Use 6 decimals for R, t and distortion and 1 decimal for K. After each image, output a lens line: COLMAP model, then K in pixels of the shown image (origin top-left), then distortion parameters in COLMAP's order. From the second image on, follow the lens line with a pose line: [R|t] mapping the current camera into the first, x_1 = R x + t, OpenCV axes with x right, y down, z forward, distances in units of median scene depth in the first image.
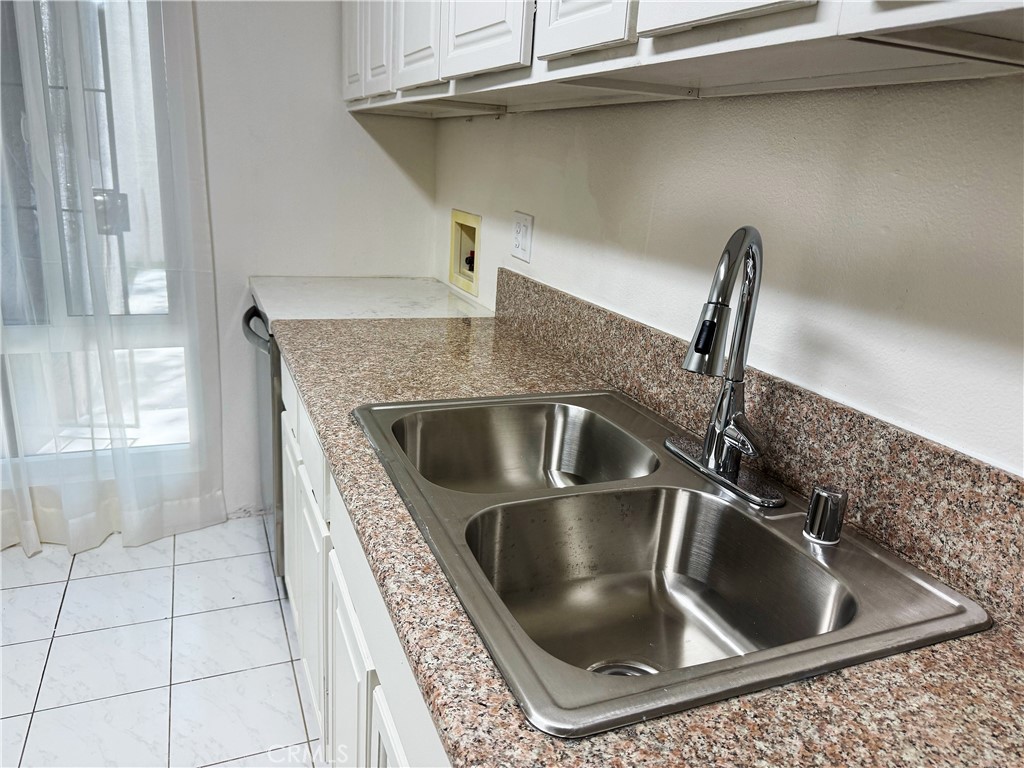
lens RADIAL K [[728.9, 0, 509.8], [0, 728.9, 394.0], [0, 0, 1]] dist [0.038007, -0.039961]
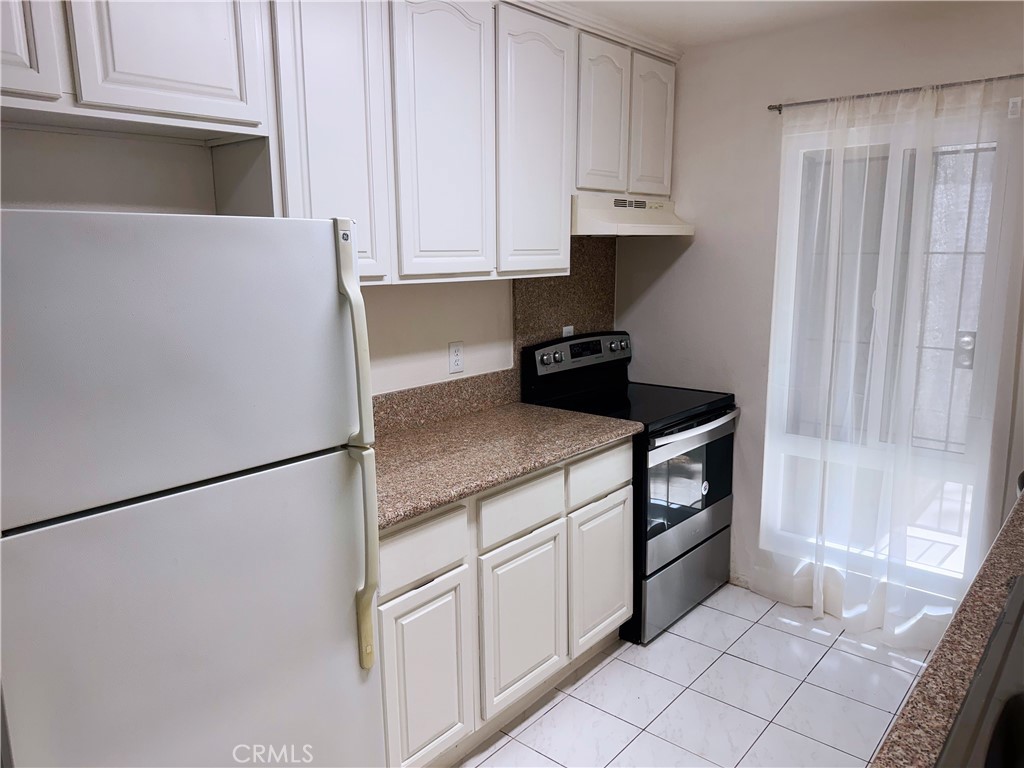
lens RADIAL K [[728.9, 0, 506.7], [0, 728.9, 384.1], [0, 0, 1]] dist [0.038007, -0.039961]
pose [[0.442771, 0.091366, -0.891967, 0.352096], [-0.233233, 0.972286, -0.016183, -0.051874], [0.865769, 0.215202, 0.451810, -0.215284]]
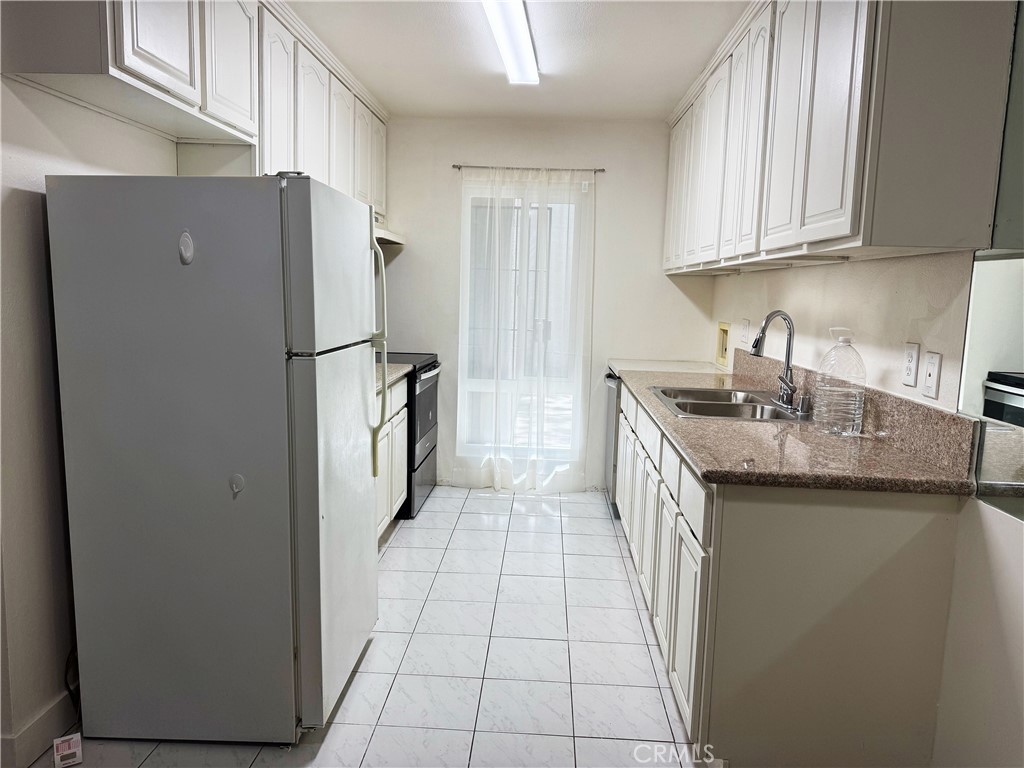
lens RADIAL K [[728.9, 0, 509.7], [0, 728.9, 391.0], [0, 0, 1]] dist [0.038007, -0.039961]
pose [[0.900876, 0.019108, -0.433656, 0.404183], [-0.102206, 0.980280, -0.169130, 0.453765], [0.421873, 0.196688, 0.885063, -1.311402]]
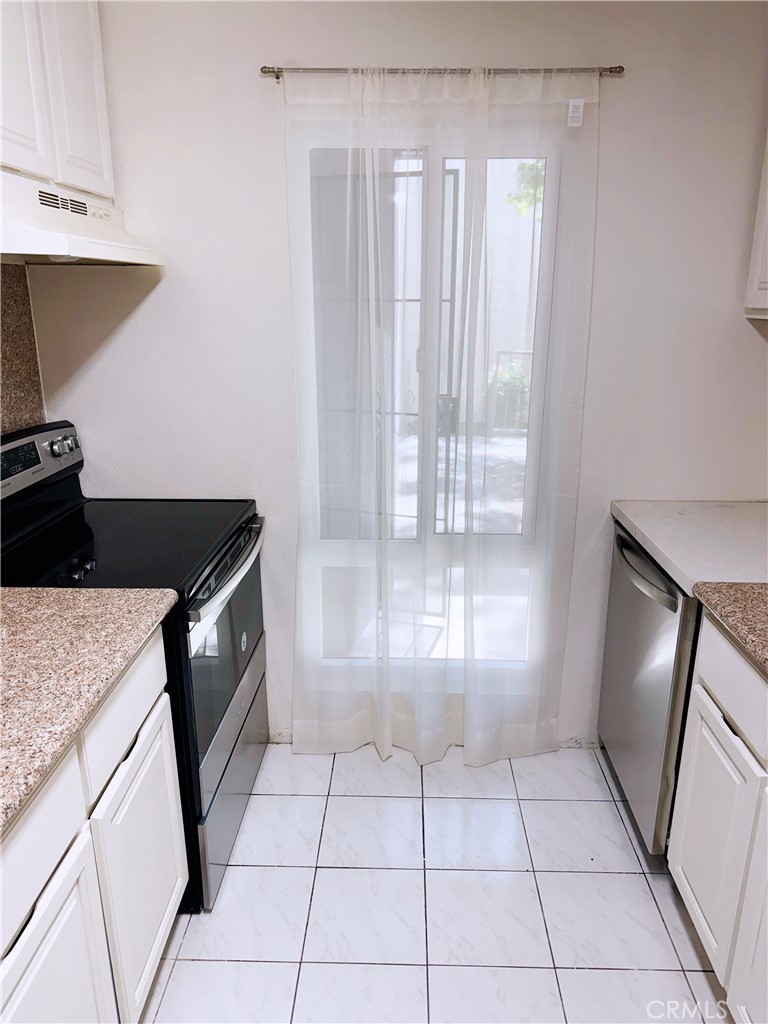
lens RADIAL K [[728.9, 0, 389.4], [0, 728.9, 510.9], [0, 0, 1]] dist [0.038007, -0.039961]
pose [[0.910917, 0.054734, -0.408943, -0.381178], [-0.068533, 0.997465, -0.019154, -0.179206], [0.406858, 0.045474, 0.912359, 0.062123]]
